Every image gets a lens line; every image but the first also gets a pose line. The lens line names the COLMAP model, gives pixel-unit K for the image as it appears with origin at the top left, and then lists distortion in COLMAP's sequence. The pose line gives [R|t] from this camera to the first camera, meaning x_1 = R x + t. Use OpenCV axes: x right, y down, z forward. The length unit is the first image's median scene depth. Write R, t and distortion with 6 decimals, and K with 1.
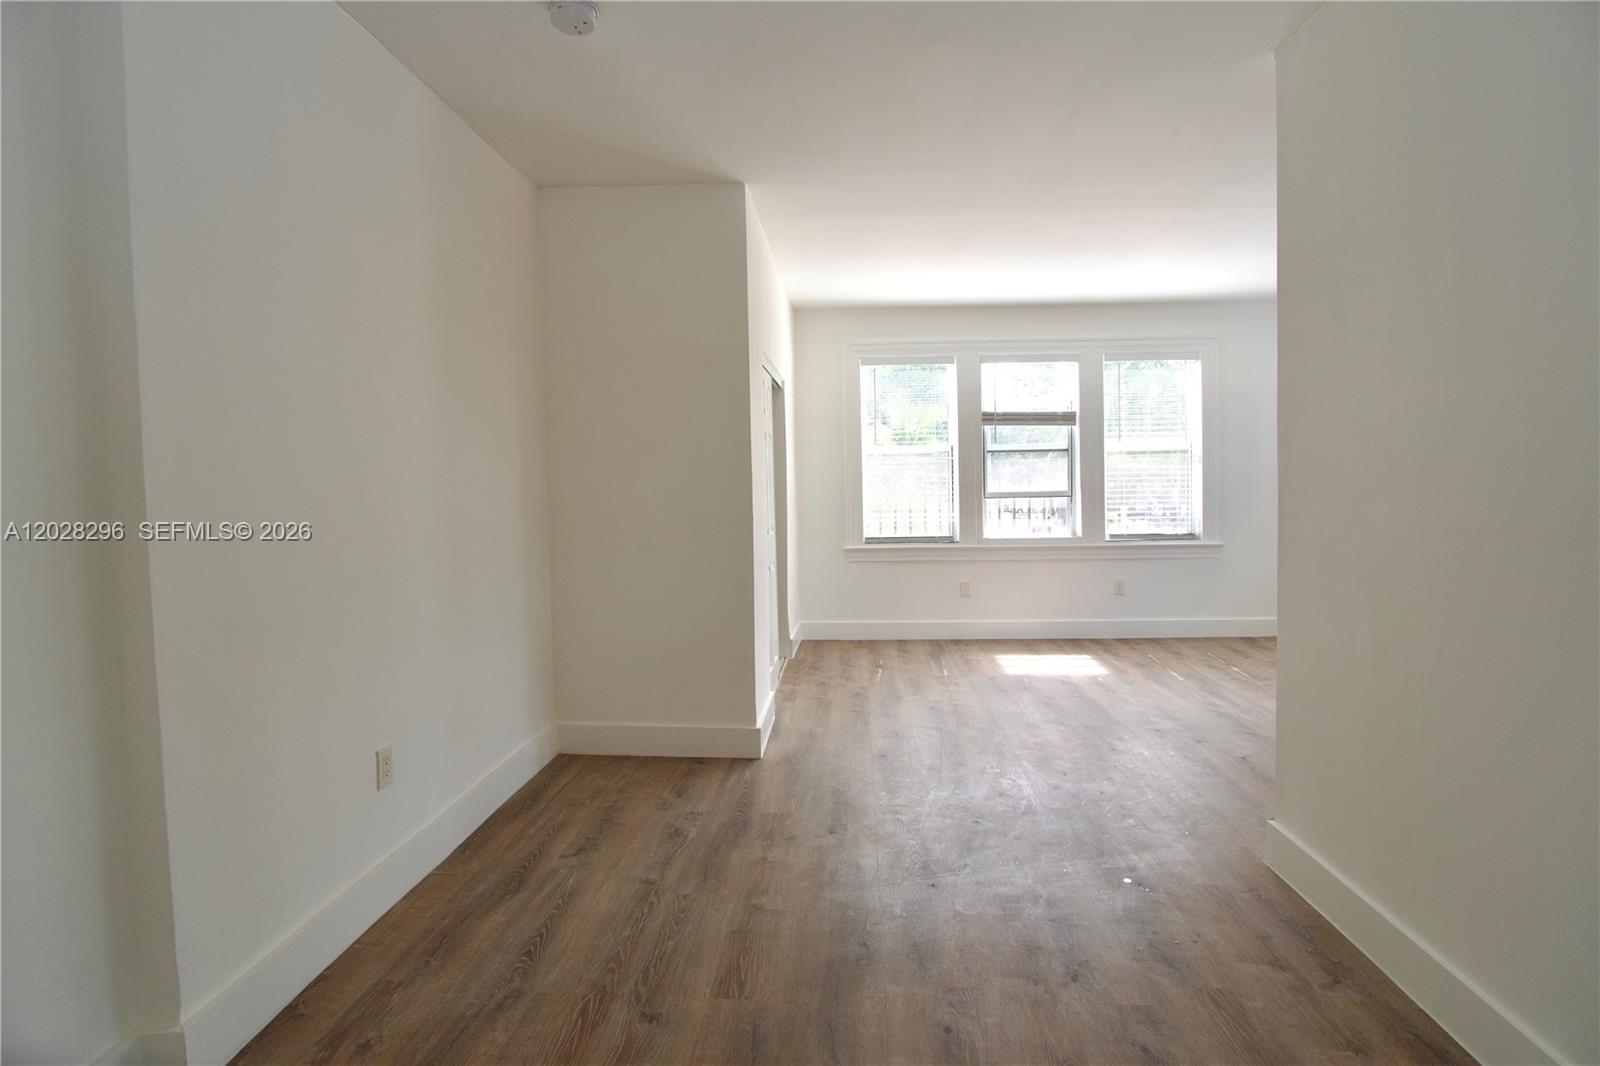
lens RADIAL K [[852.9, 0, 802.0], [0, 852.9, 522.0], [0, 0, 1]] dist [-0.036769, 0.010470]
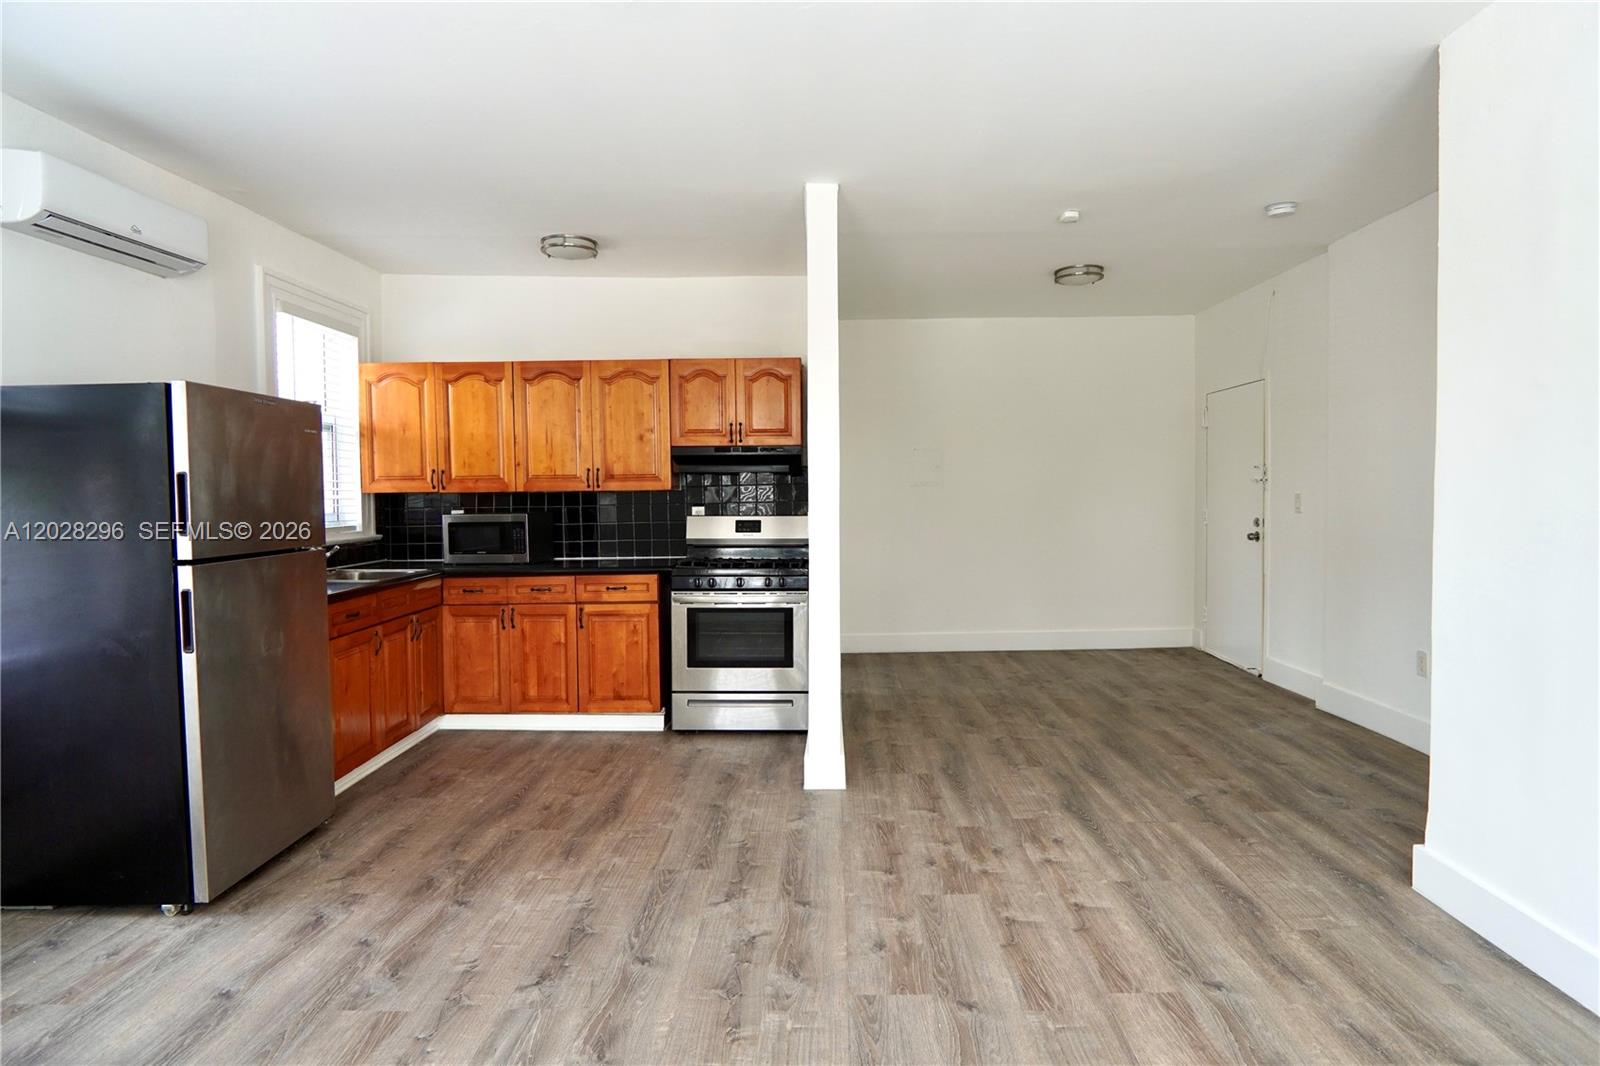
lens RADIAL K [[876.8, 0, 816.1], [0, 876.8, 523.6], [0, 0, 1]] dist [-0.027484, 0.001584]
pose [[-0.998390, 0.029084, -0.048701, 0.271300], [0.024881, 0.996087, 0.084799, -0.052276], [0.050977, 0.083451, -0.995207, 0.969127]]
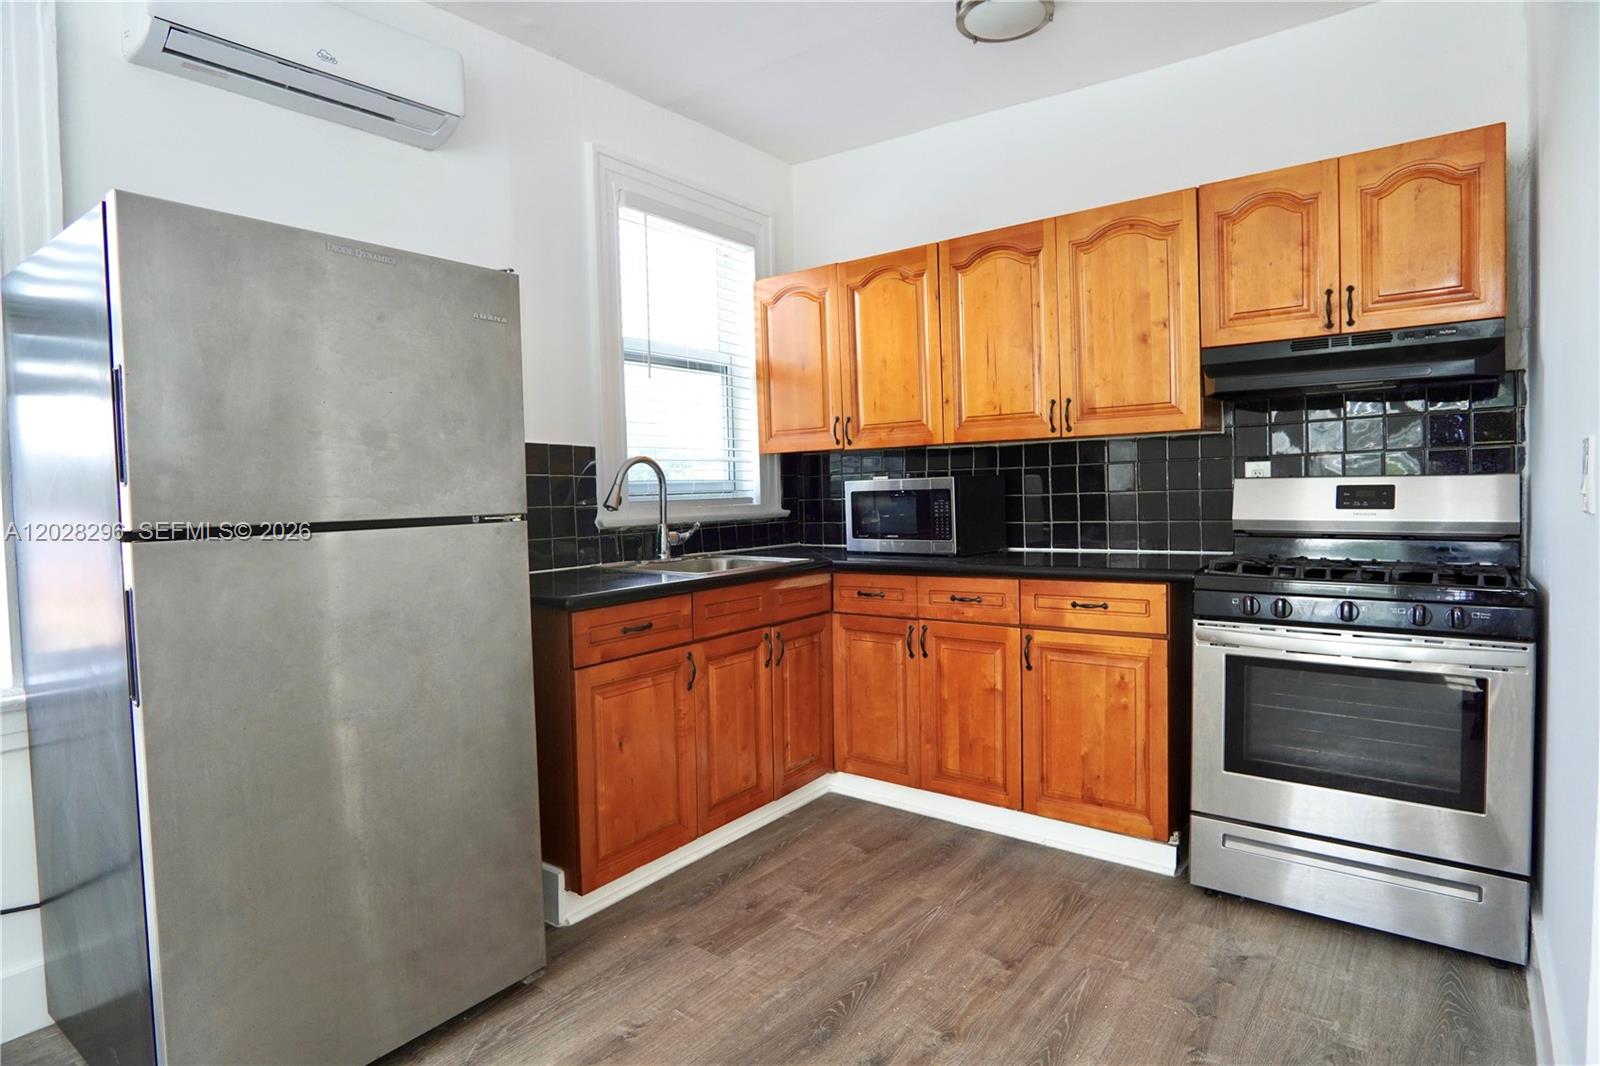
lens RADIAL K [[852.9, 0, 802.0], [0, 852.9, 522.0], [0, 0, 1]] dist [-0.036769, 0.010470]
pose [[-0.826902, 0.016986, 0.562089, 0.290933], [0.064755, 0.995771, 0.065171, -0.014889], [-0.558605, 0.090288, -0.824505, 0.644243]]
